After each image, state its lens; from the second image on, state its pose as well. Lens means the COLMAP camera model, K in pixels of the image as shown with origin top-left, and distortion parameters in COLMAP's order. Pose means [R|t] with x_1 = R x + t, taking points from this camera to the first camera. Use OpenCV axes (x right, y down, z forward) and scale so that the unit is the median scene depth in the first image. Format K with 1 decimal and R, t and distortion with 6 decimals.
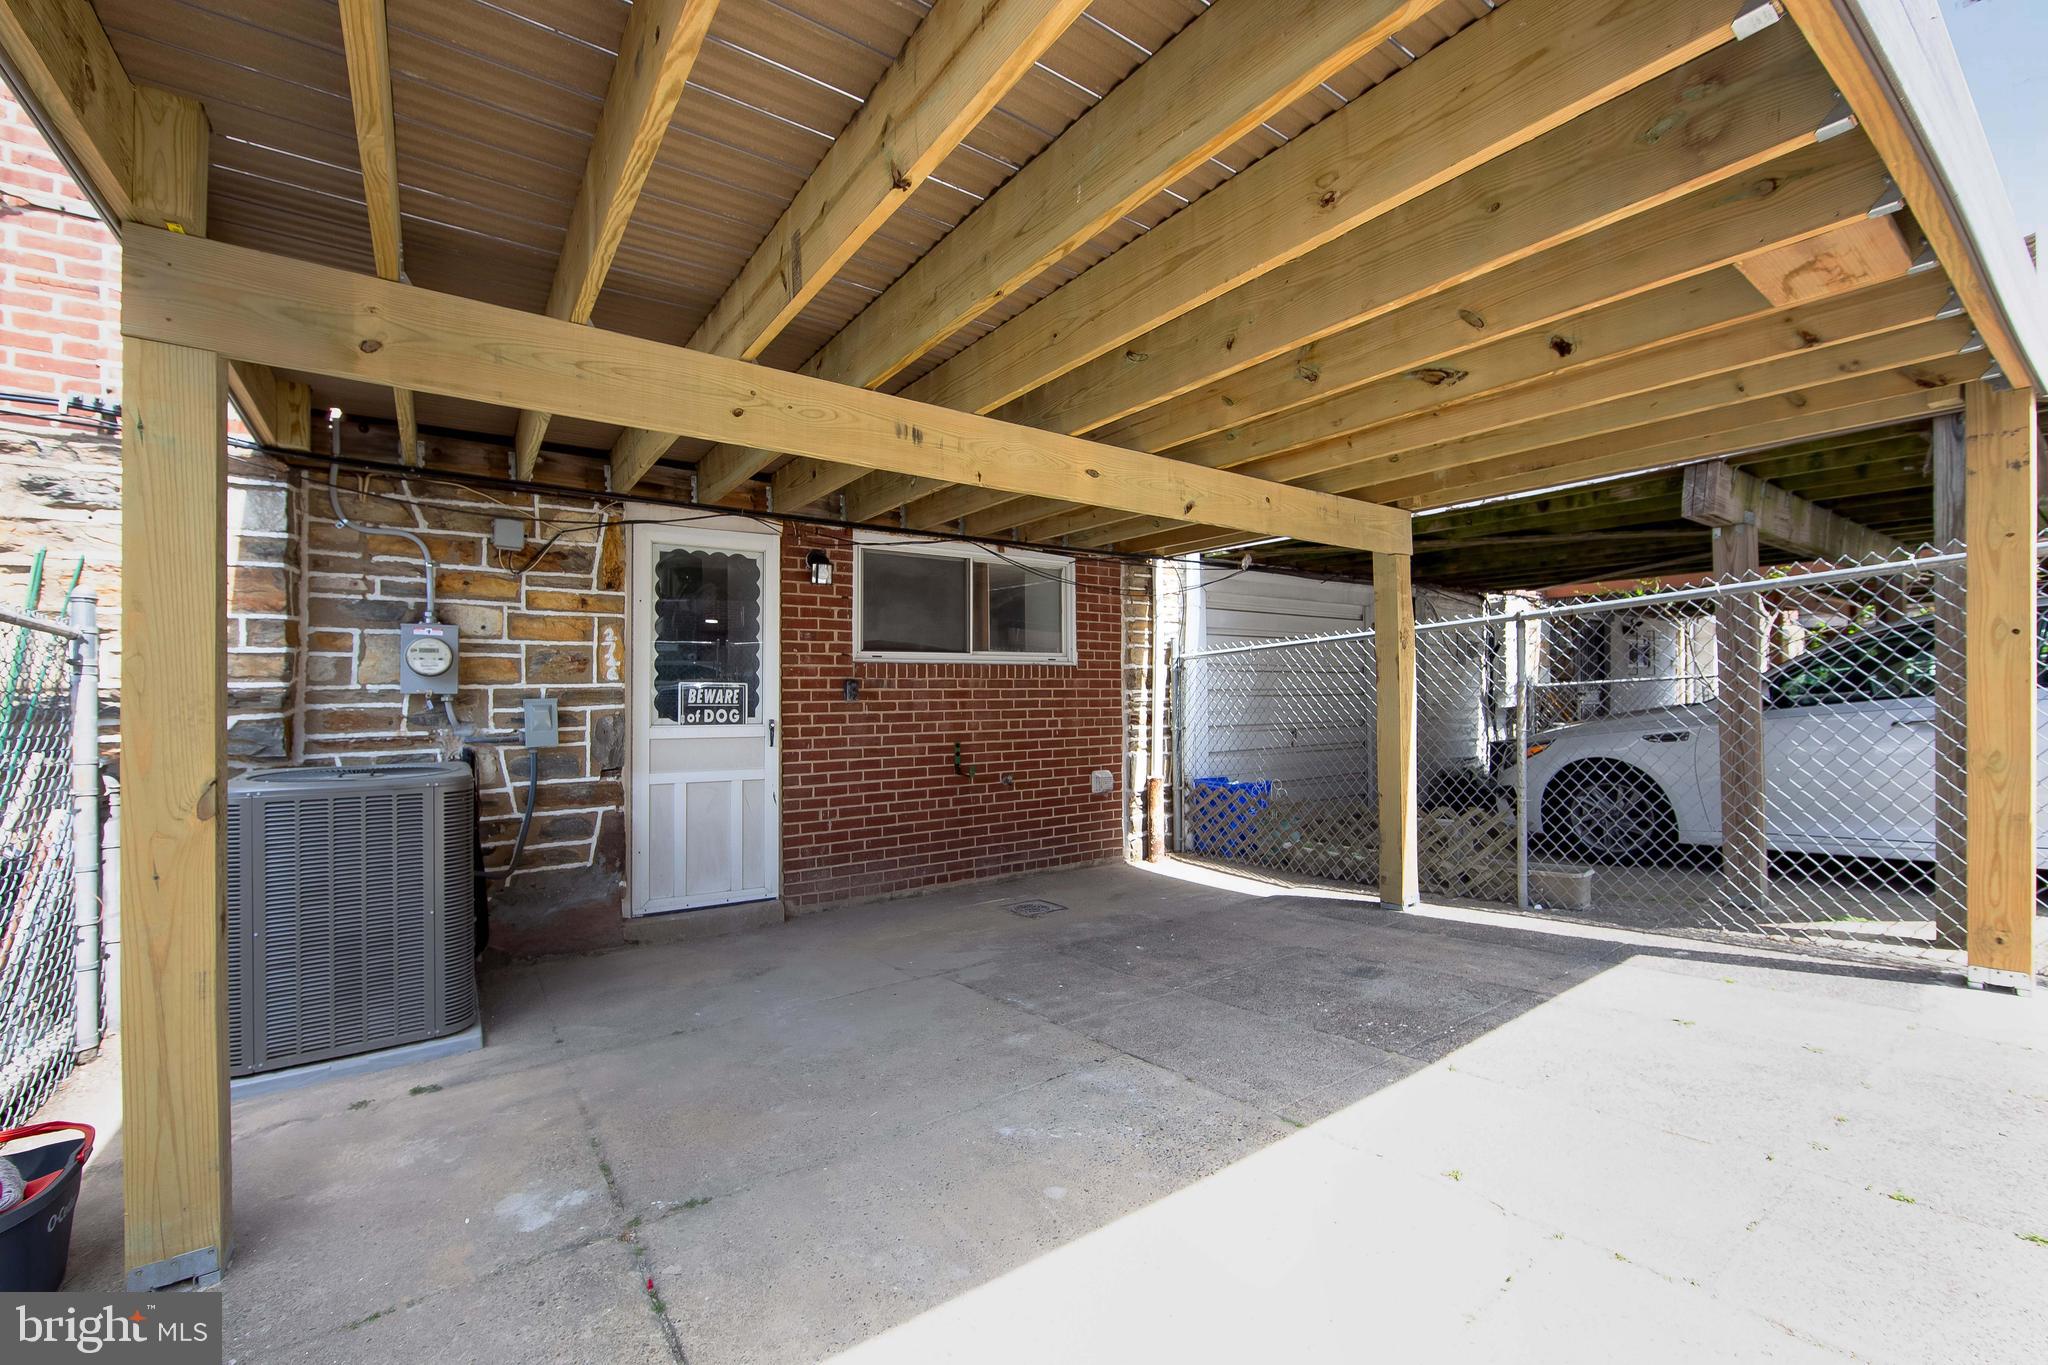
lens RADIAL K [[826.1, 0, 1015.3], [0, 826.1, 686.1], [0, 0, 1]] dist [-0.011113, 0.002203]
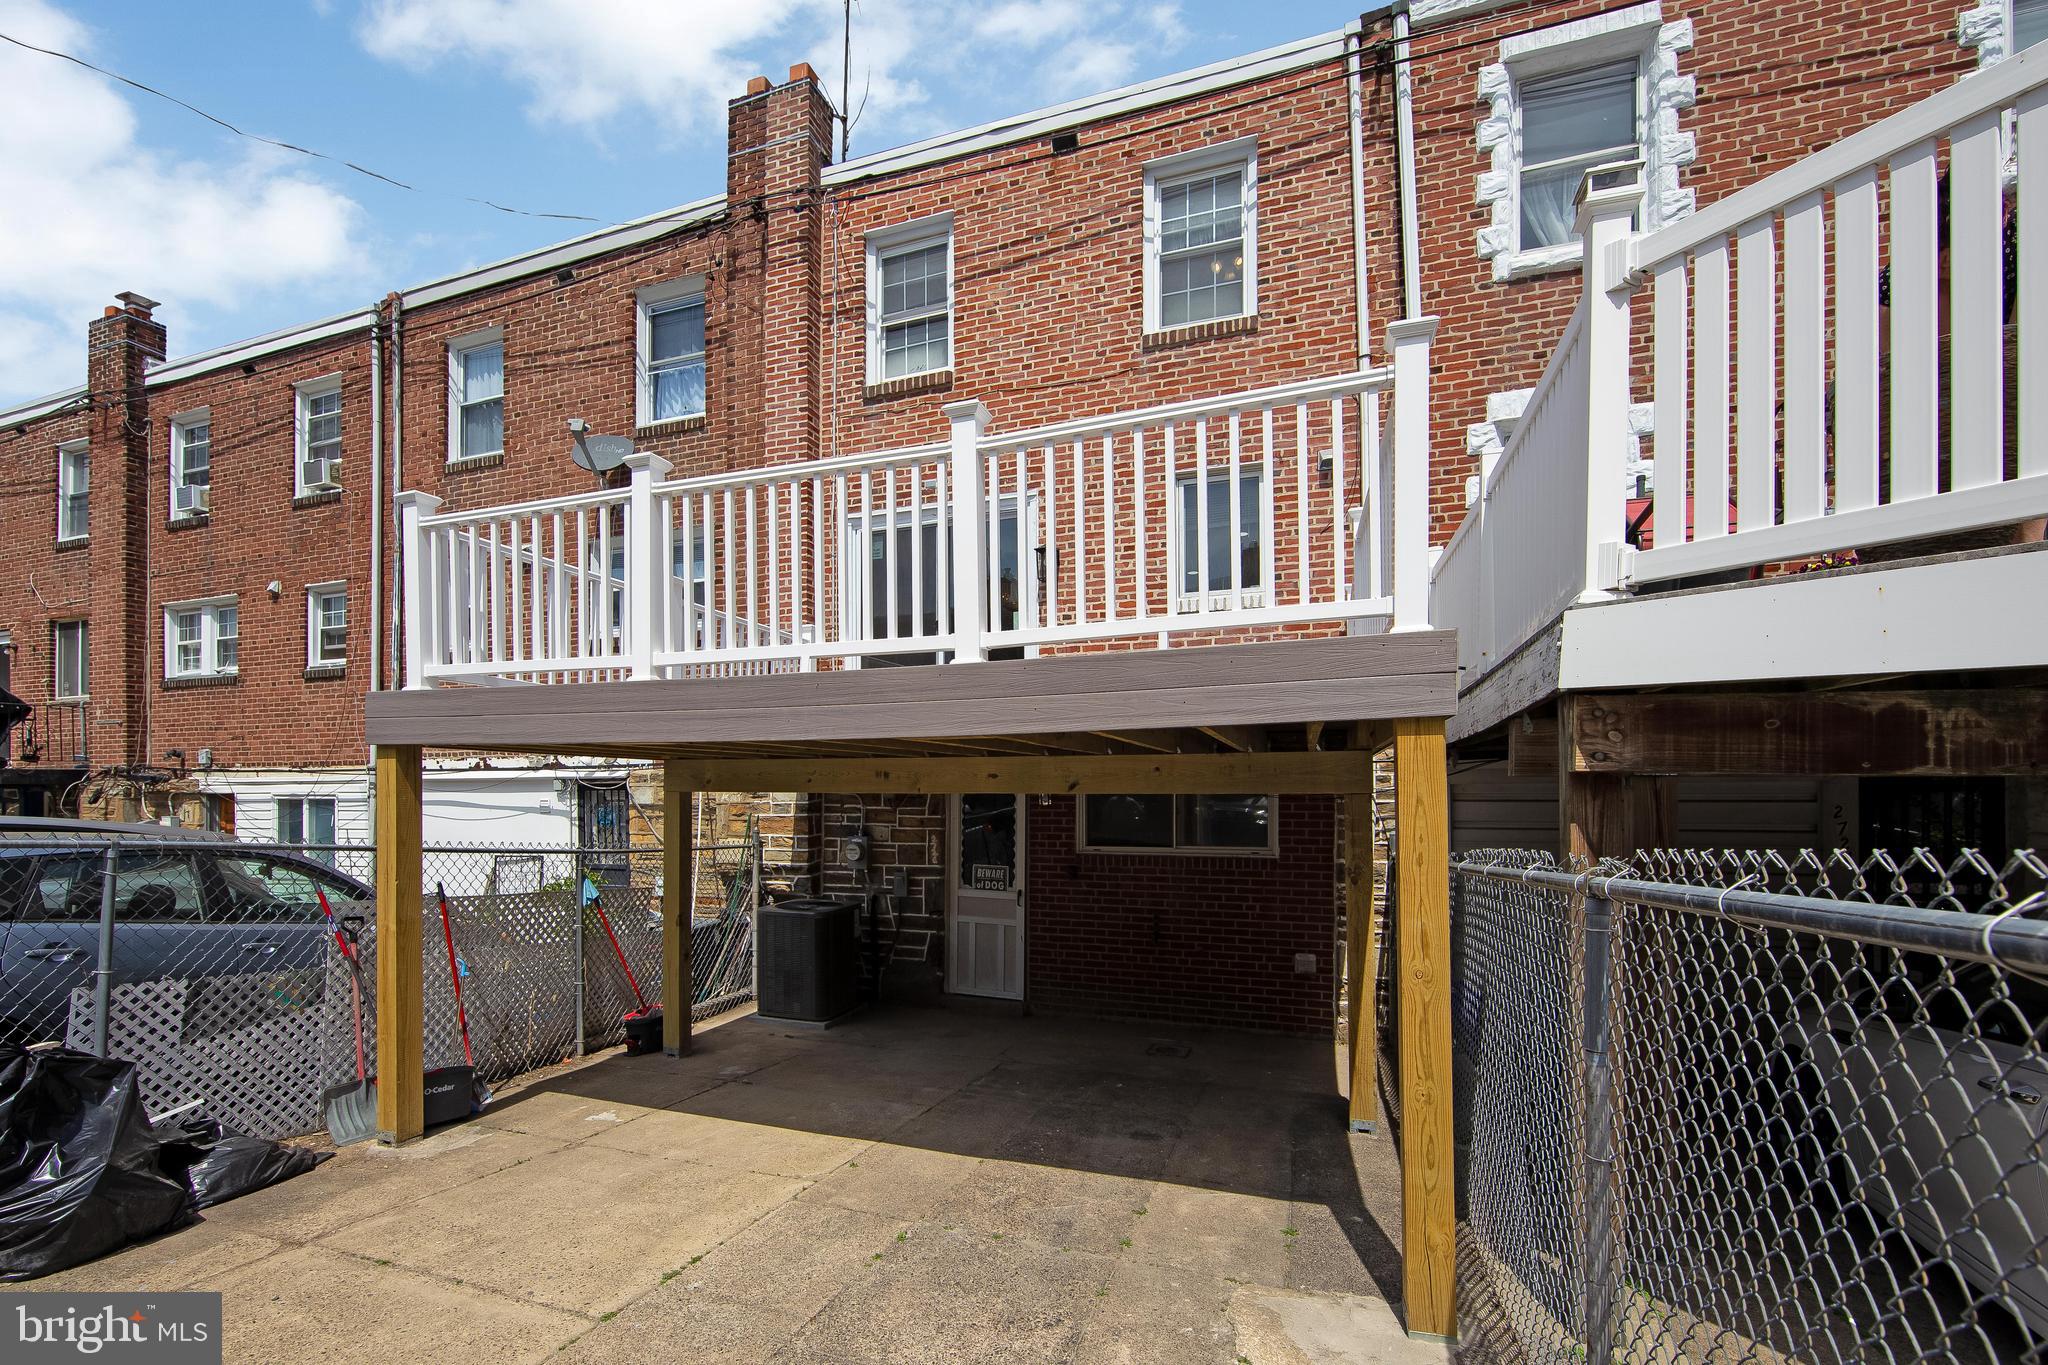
lens RADIAL K [[826.1, 0, 995.7], [0, 826.1, 791.3], [0, 0, 1]] dist [-0.011113, 0.002203]
pose [[0.589814, 0.001770, -0.807537, 1.004806], [0.000197, 0.999997, 0.002335, -0.159241], [0.807539, -0.001536, 0.589812, 0.009106]]
